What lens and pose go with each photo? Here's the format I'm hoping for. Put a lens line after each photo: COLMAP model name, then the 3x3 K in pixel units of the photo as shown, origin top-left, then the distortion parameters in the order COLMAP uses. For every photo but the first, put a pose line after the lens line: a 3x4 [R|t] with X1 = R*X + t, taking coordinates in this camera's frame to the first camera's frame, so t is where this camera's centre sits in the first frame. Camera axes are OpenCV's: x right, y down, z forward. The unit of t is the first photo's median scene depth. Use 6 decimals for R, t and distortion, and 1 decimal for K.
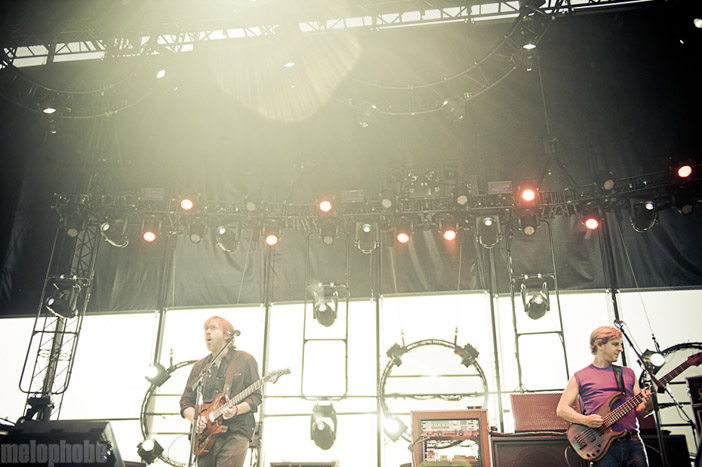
lens RADIAL K [[708.9, 0, 350.3], [0, 708.9, 235.9], [0, 0, 1]] dist [0.050822, 0.000000]
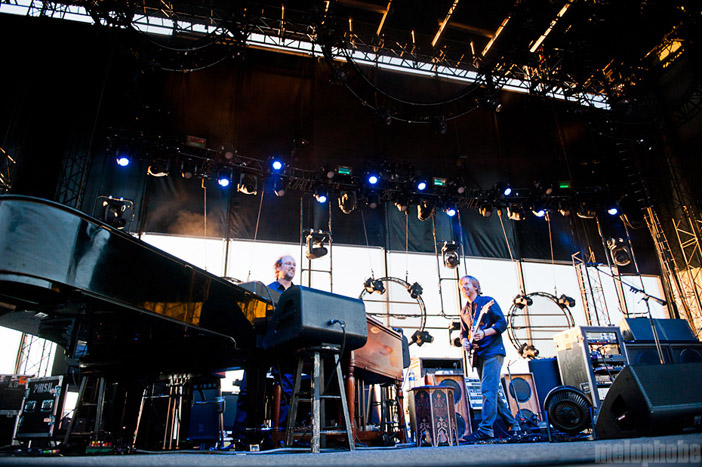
lens RADIAL K [[480.8, 0, 349.5], [0, 480.8, 234.9], [0, 0, 1]] dist [-0.045978, -0.006208]
pose [[0.918469, 0.120988, 0.376532, -0.343042], [-0.141603, 0.989543, 0.027447, 0.043395], [-0.369274, -0.078527, 0.925997, 0.117727]]
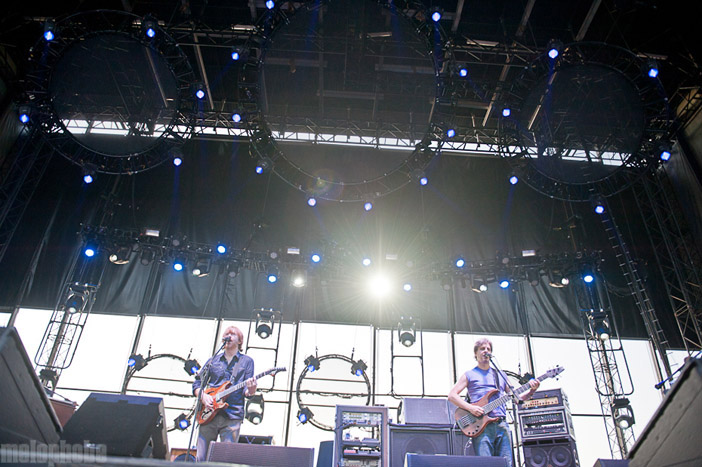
lens RADIAL K [[480.8, 0, 352.6], [0, 480.8, 234.4], [0, 0, 1]] dist [-0.045978, -0.006208]
pose [[0.980404, 0.124387, 0.152763, -0.032841], [-0.108962, 0.988429, -0.105525, 0.001521], [-0.164121, 0.086812, 0.982613, 0.005938]]
